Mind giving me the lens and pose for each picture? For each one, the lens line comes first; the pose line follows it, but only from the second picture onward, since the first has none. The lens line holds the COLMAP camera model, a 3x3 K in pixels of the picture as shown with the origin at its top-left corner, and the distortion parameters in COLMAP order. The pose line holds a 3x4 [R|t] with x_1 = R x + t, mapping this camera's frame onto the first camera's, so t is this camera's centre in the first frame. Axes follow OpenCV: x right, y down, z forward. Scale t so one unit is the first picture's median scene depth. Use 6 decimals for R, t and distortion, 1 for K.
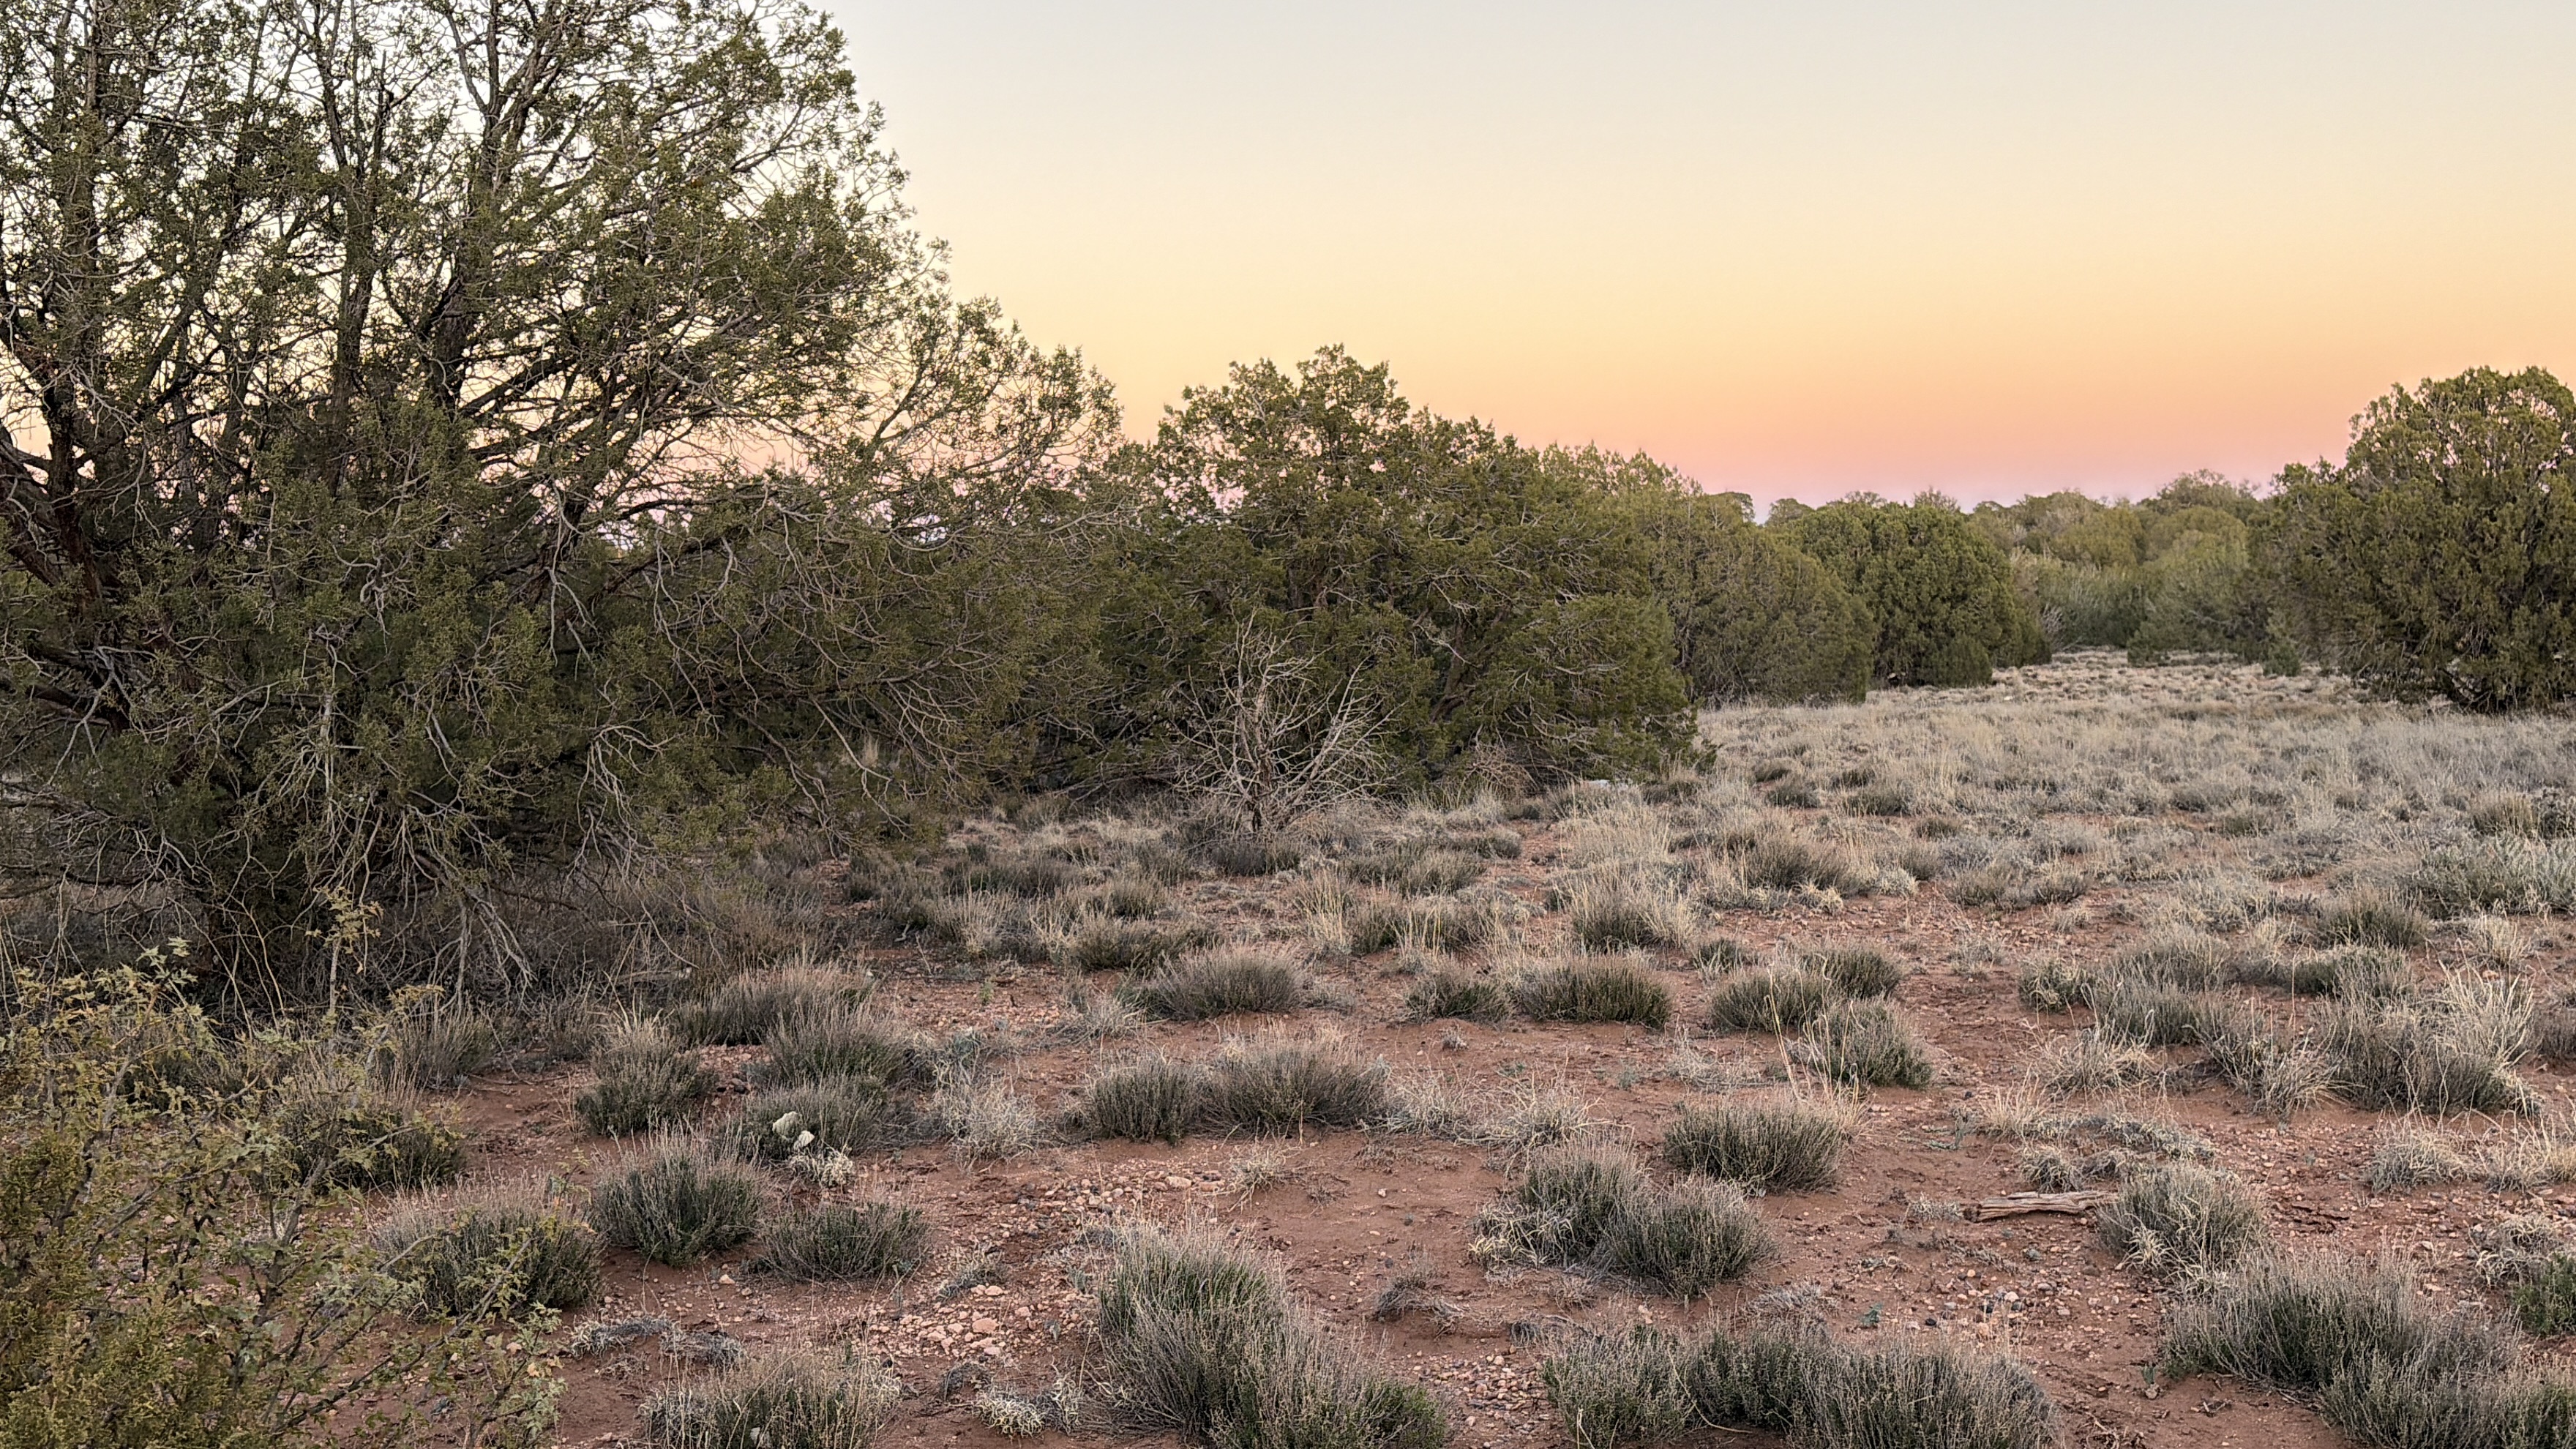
lens RADIAL K [[2359.0, 0, 1289.5], [0, 2359.0, 733.3], [0, 0, 1]] dist [0.040610, -0.048322]
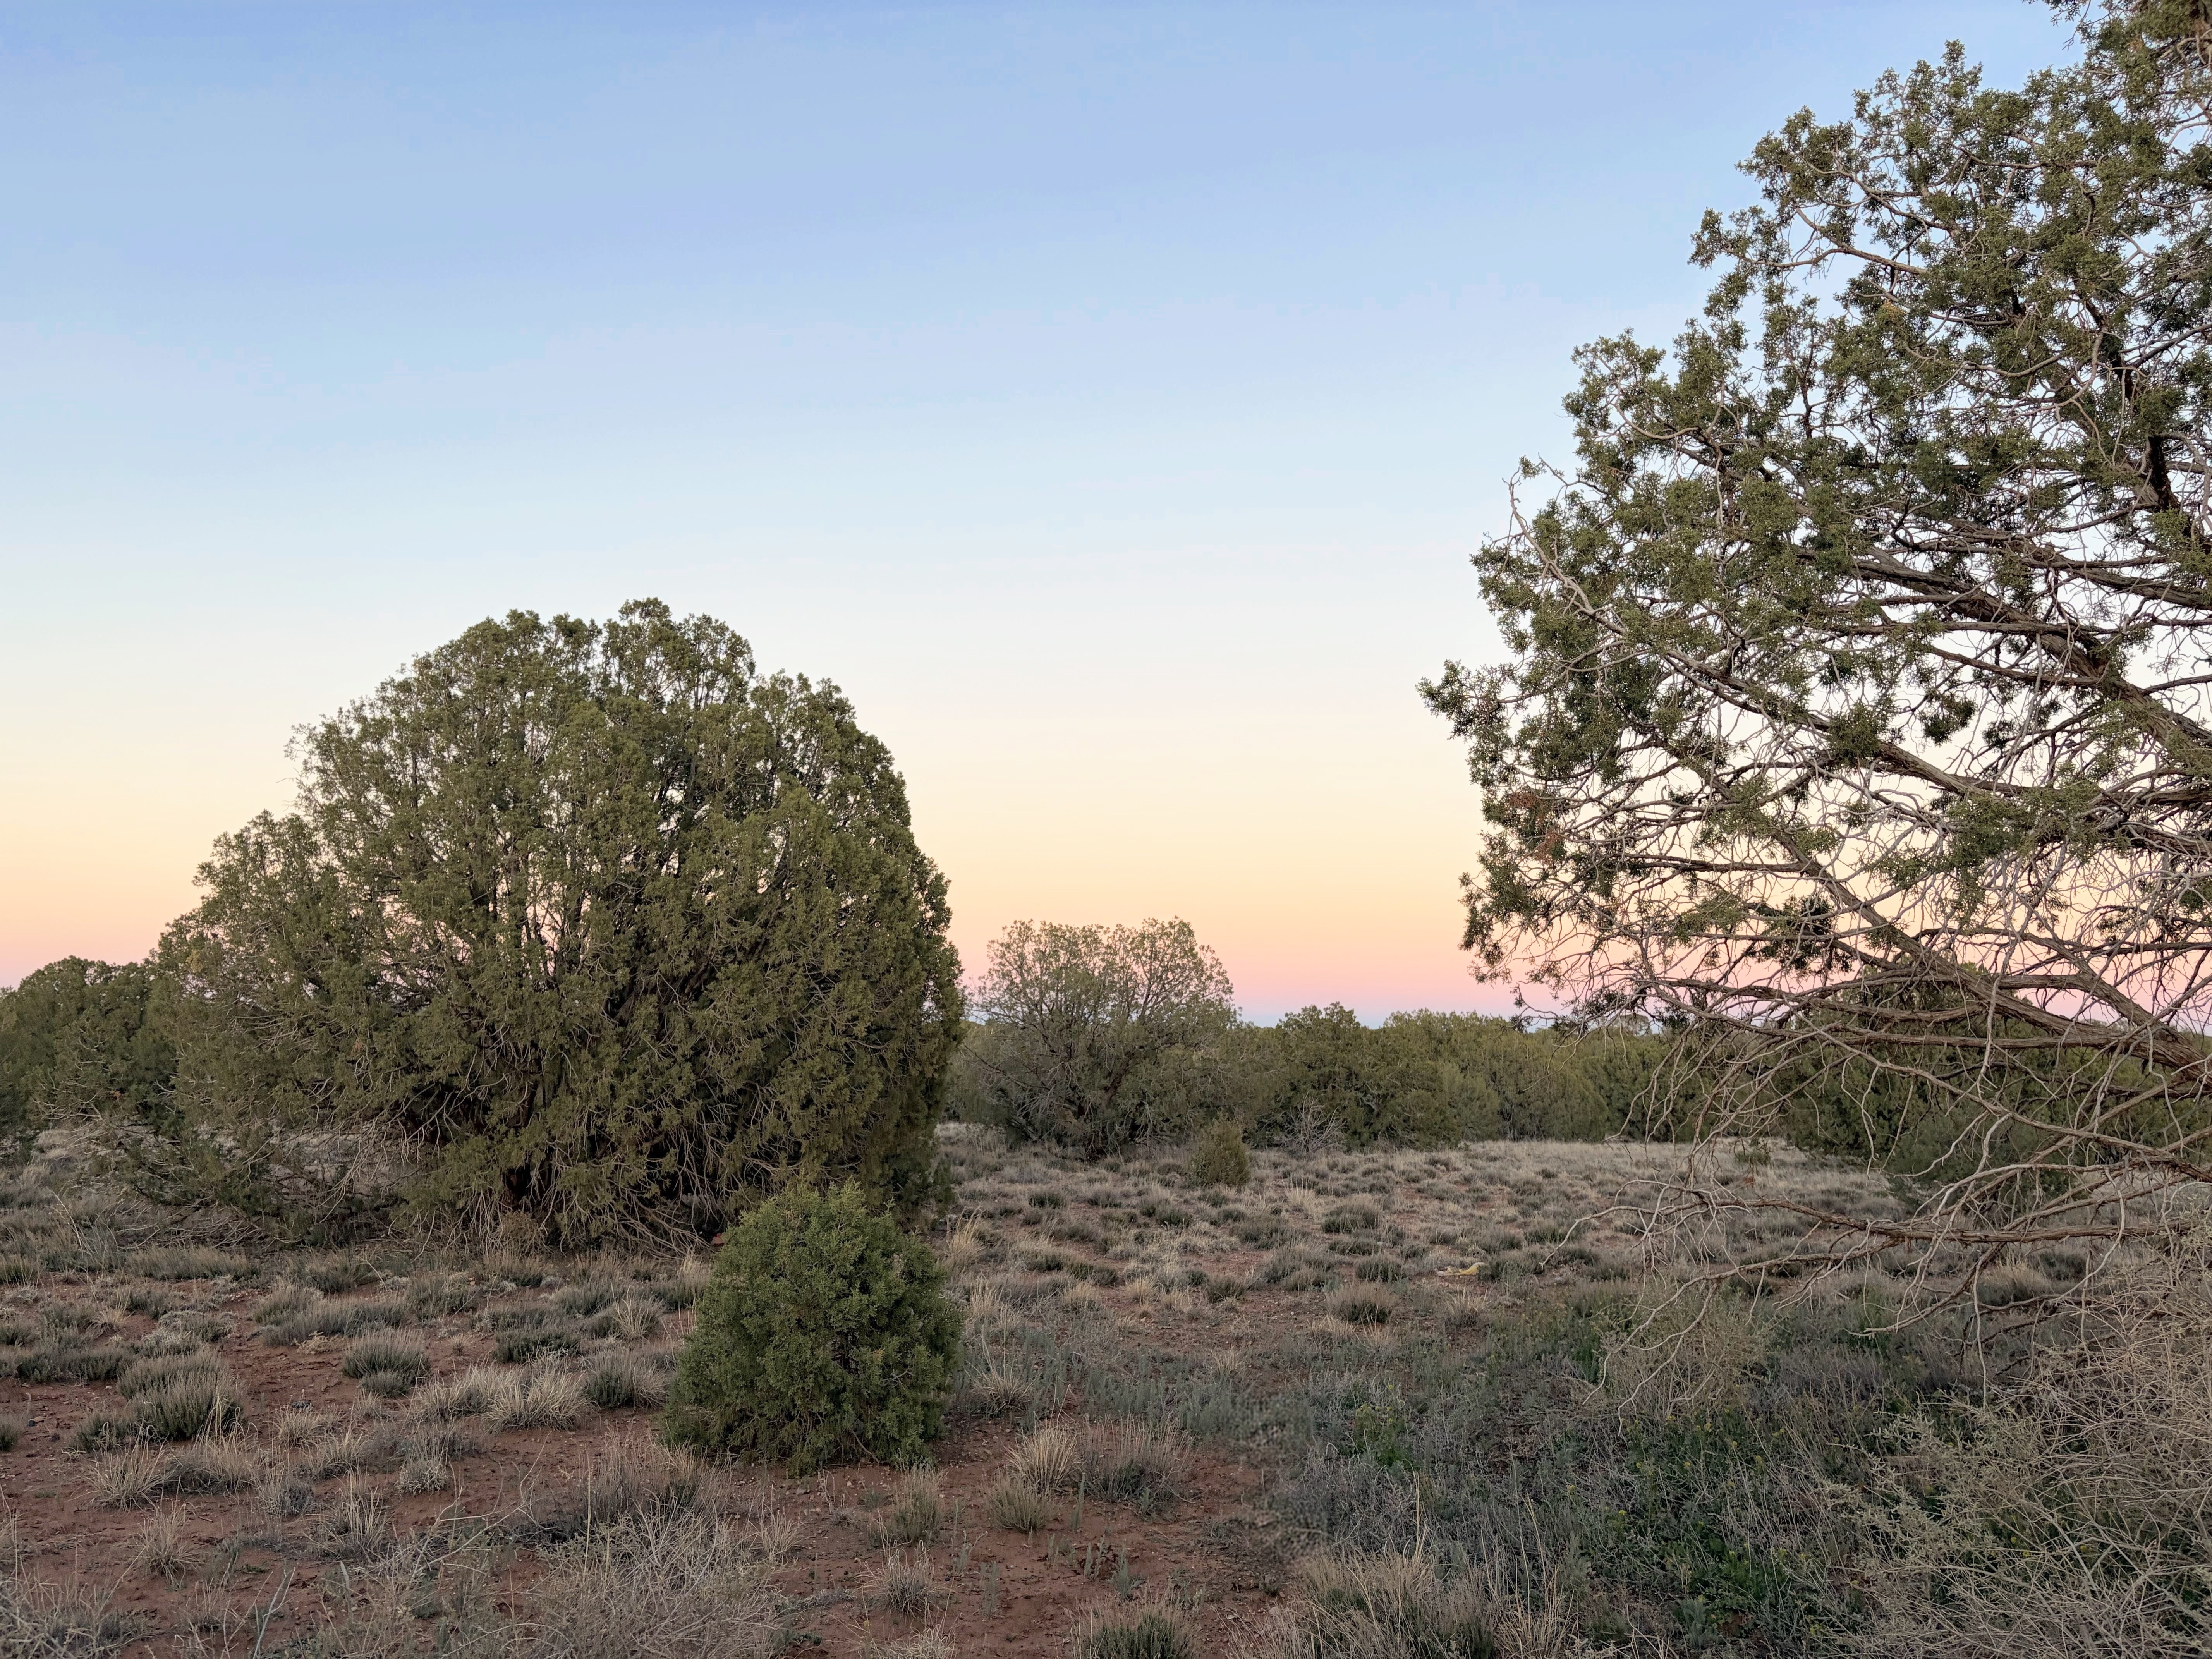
lens RADIAL K [[1675.0, 0, 1106.5], [0, 1675.0, 827.3], [0, 0, 1]] dist [0.001942, 0.000094]
pose [[0.990516, 0.029725, -0.134146, 0.008475], [-0.055608, 0.979512, -0.193555, 0.050729], [0.125645, 0.199179, 0.971875, -1.251125]]
